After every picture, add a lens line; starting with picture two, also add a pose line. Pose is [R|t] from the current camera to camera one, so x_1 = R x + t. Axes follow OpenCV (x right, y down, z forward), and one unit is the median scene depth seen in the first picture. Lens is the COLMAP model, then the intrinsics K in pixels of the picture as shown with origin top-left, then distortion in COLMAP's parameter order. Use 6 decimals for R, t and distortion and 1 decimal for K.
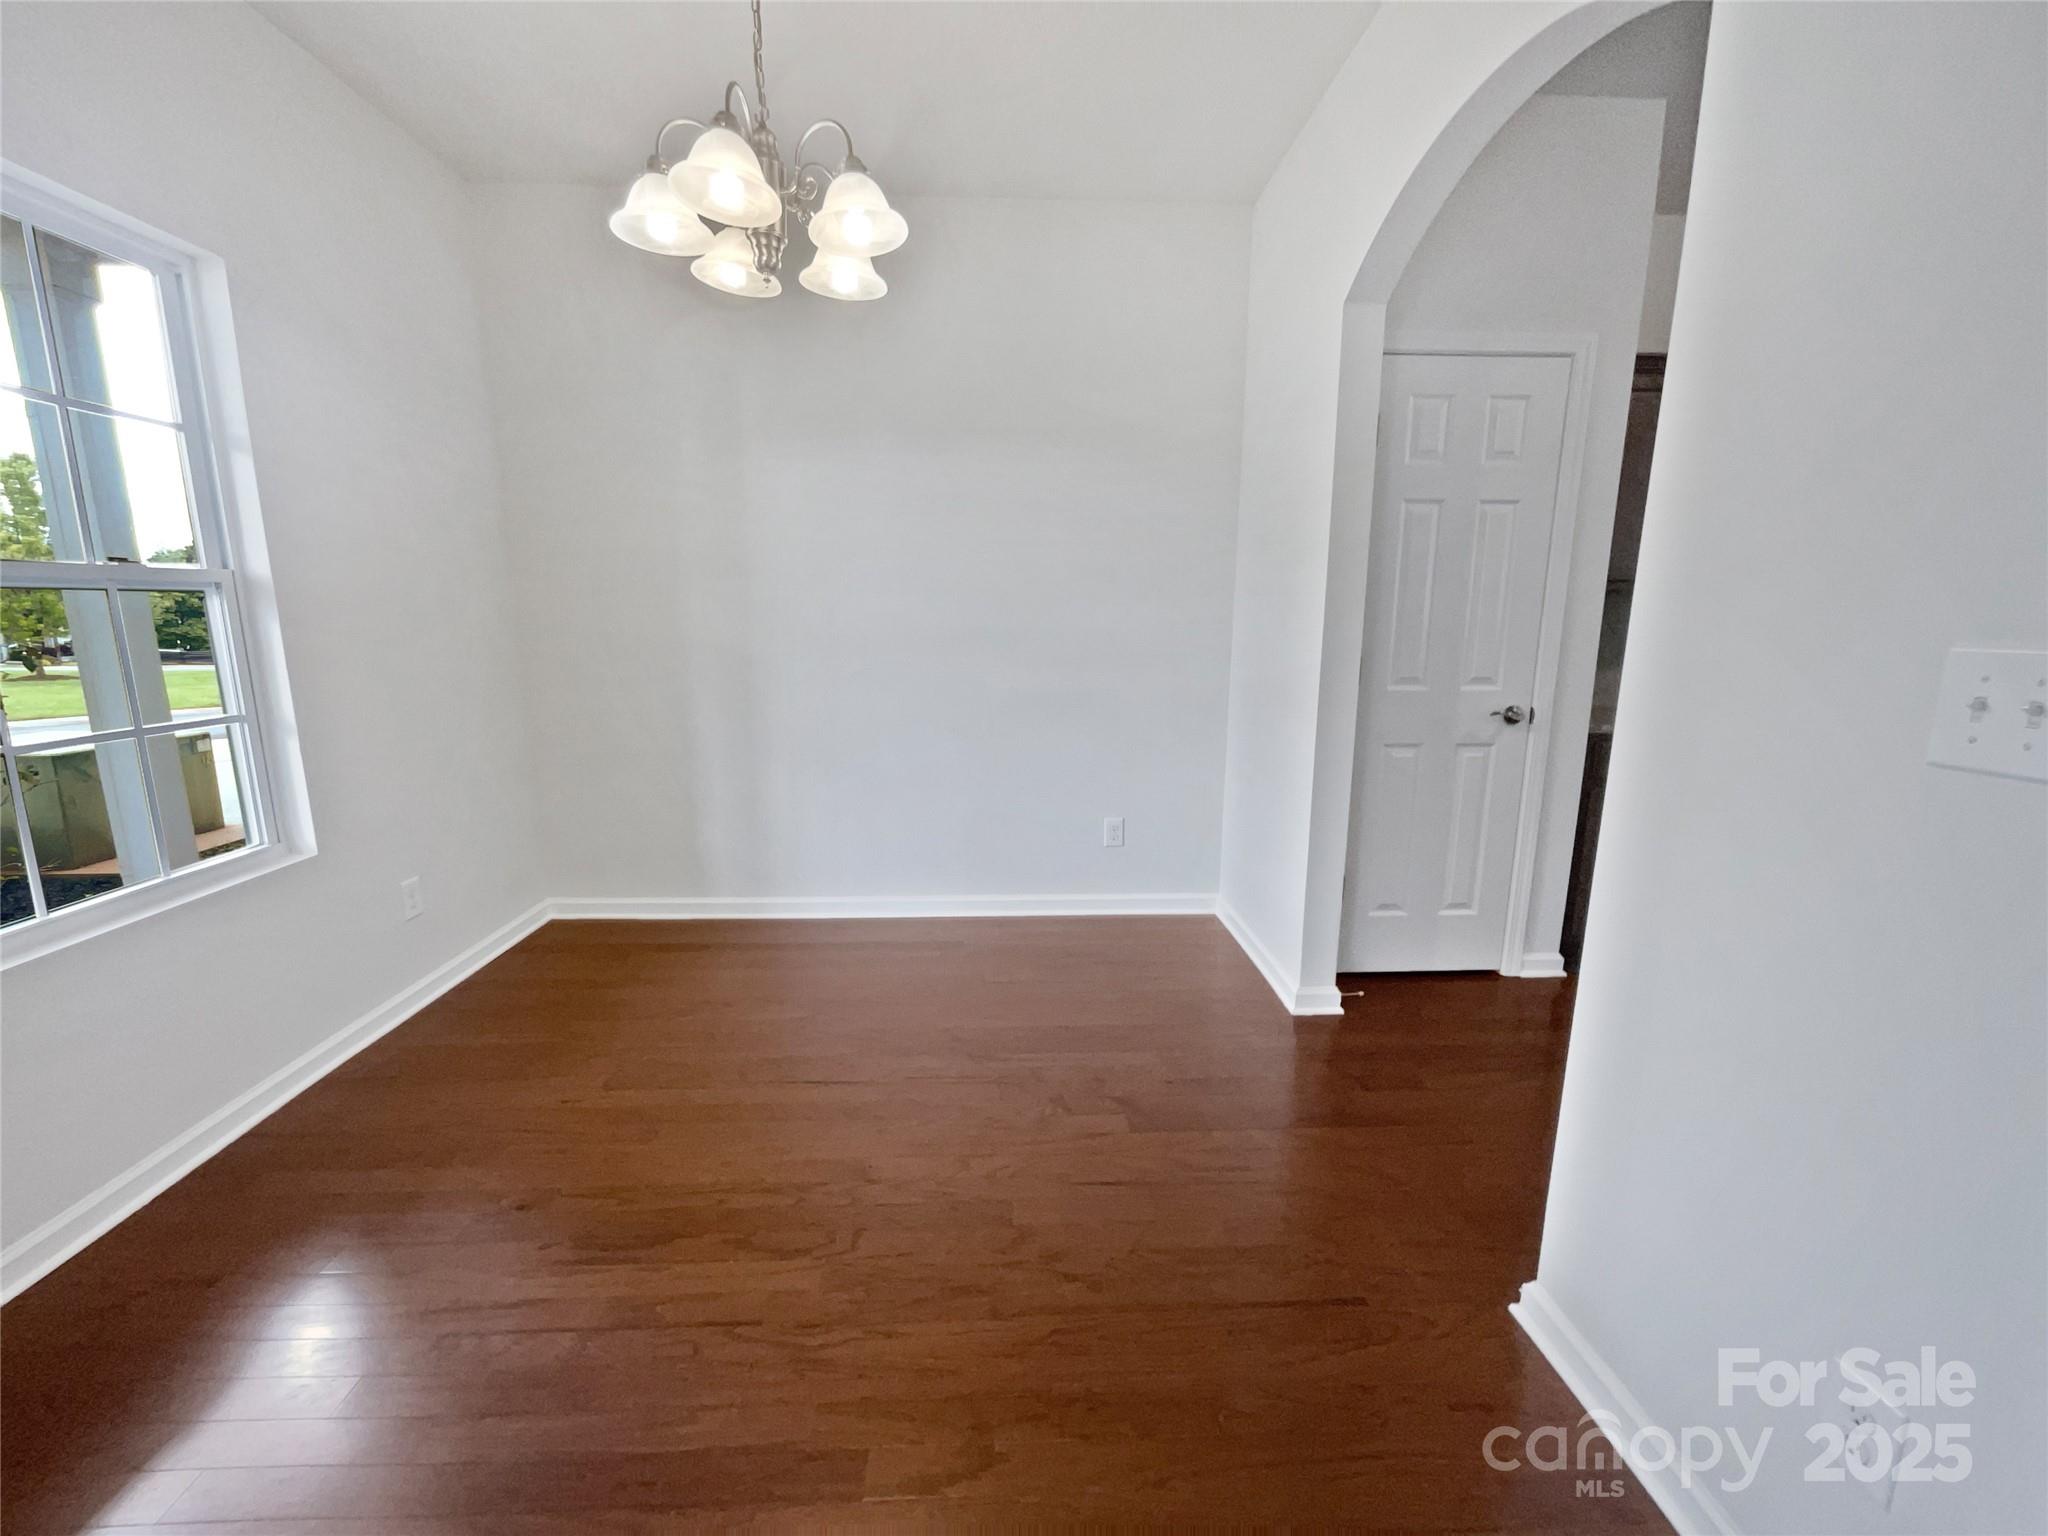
lens RADIAL K [[817.3, 0, 1028.2], [0, 817.3, 761.5], [0, 0, 1]] dist [0.002727, 0.000031]
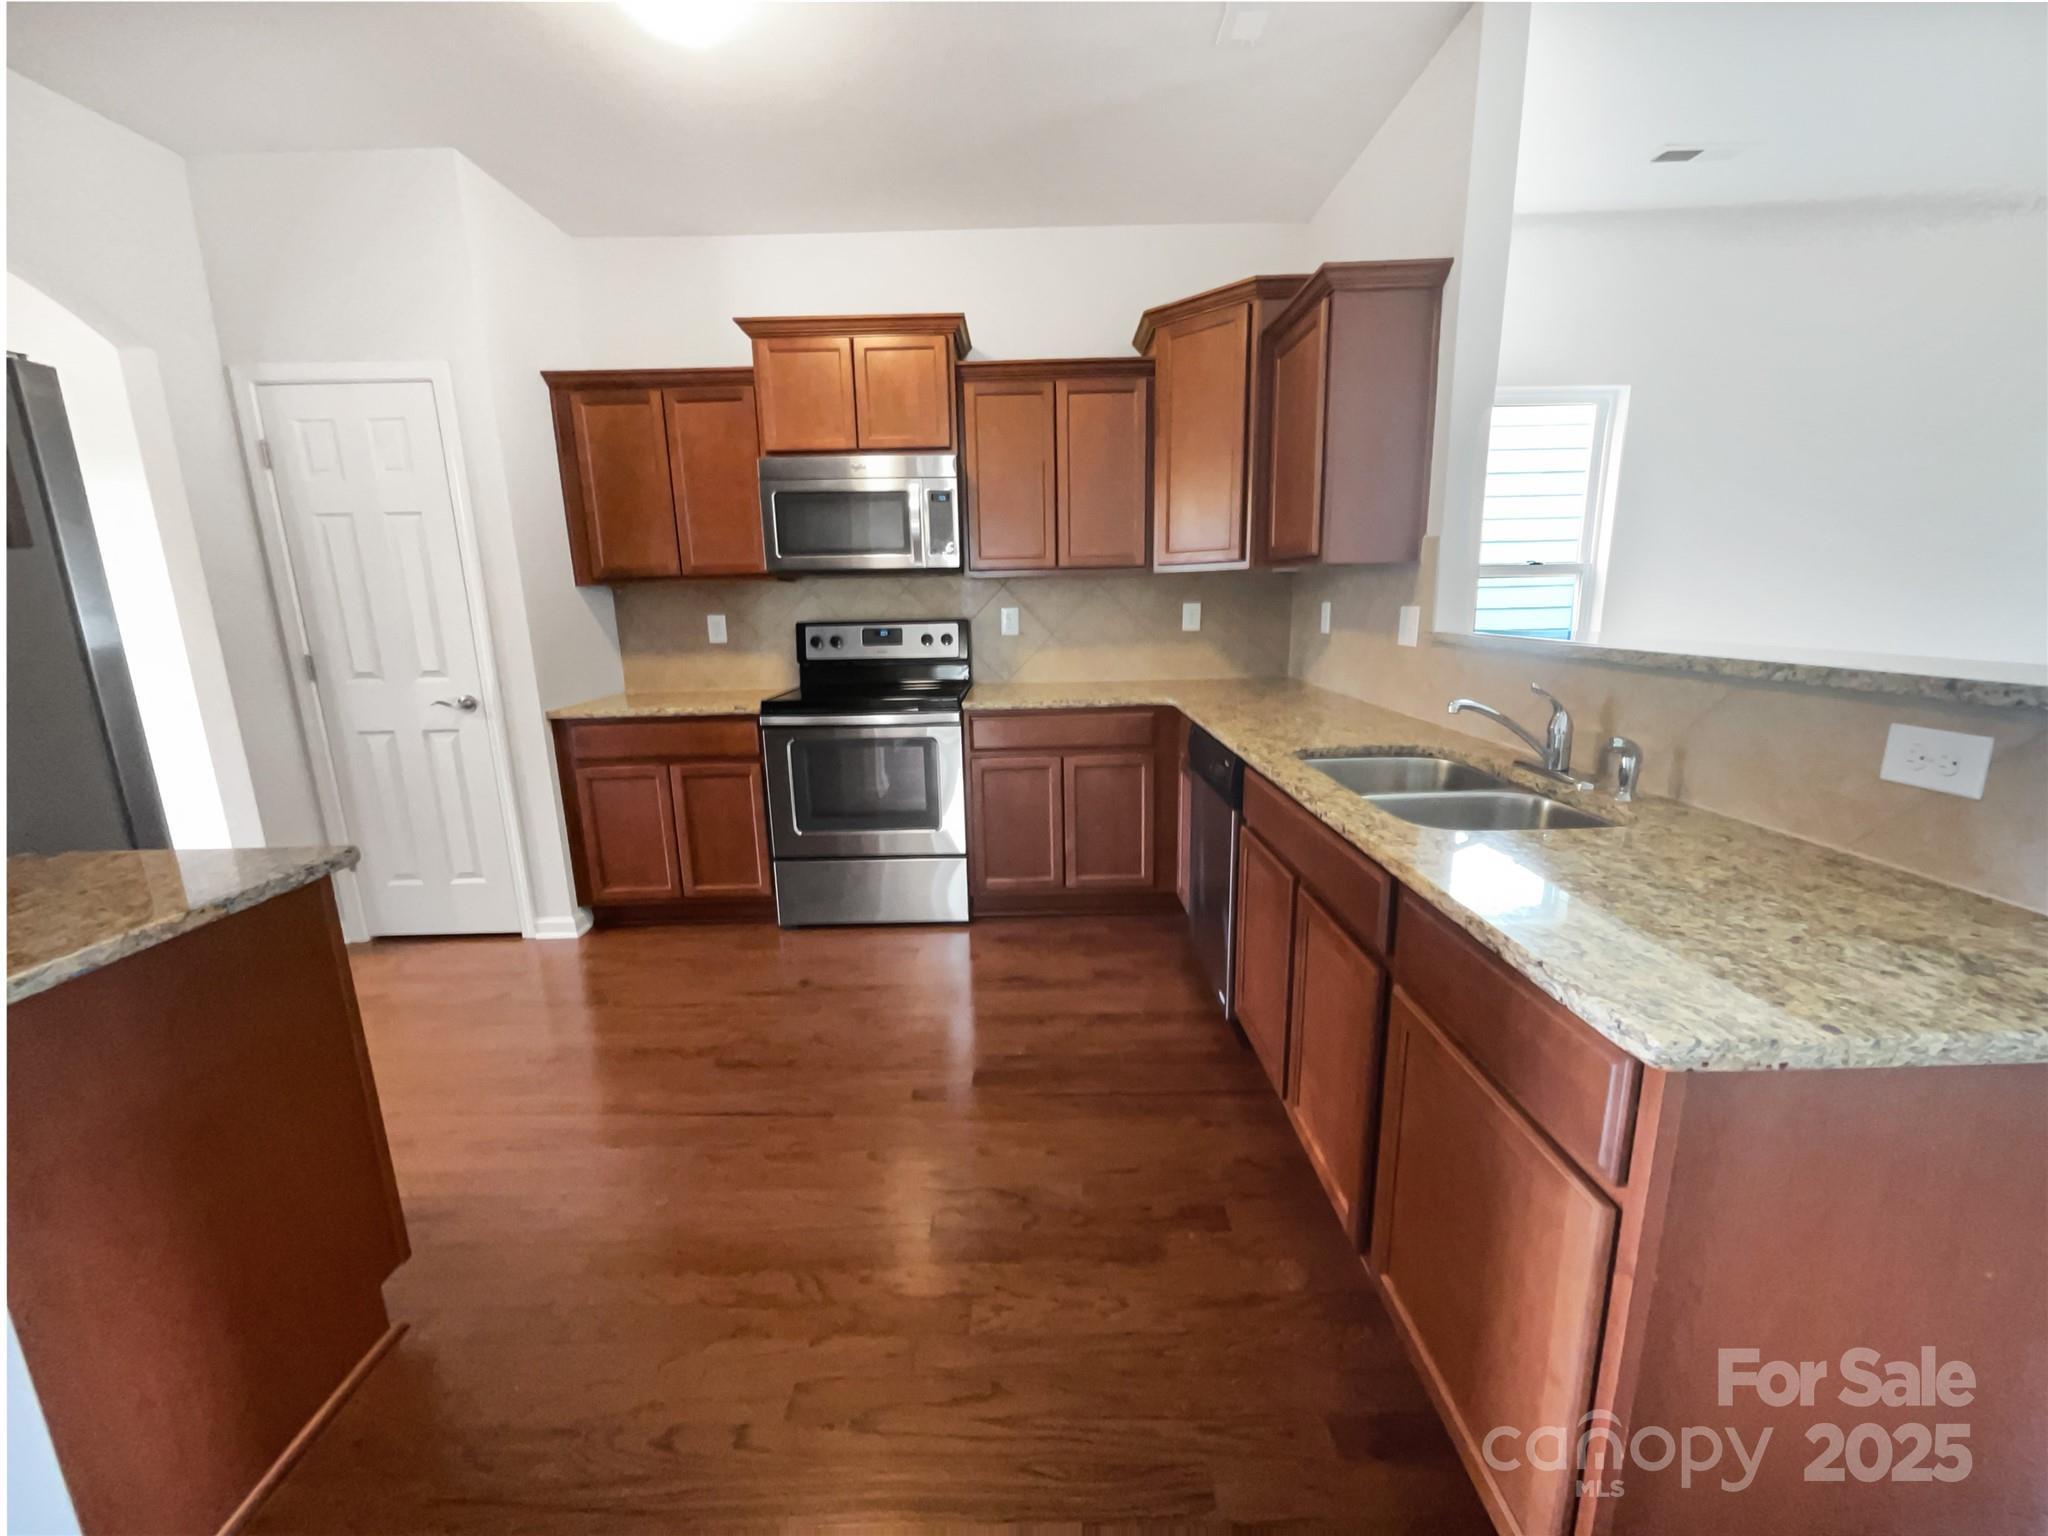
lens RADIAL K [[817.3, 0, 1026.0], [0, 817.3, 767.5], [0, 0, 1]] dist [0.002727, 0.000031]
pose [[0.998645, -0.009859, -0.051090, 1.384275], [0.011000, 0.999695, 0.022101, 0.014061], [0.050857, -0.022633, 0.998449, -0.073585]]
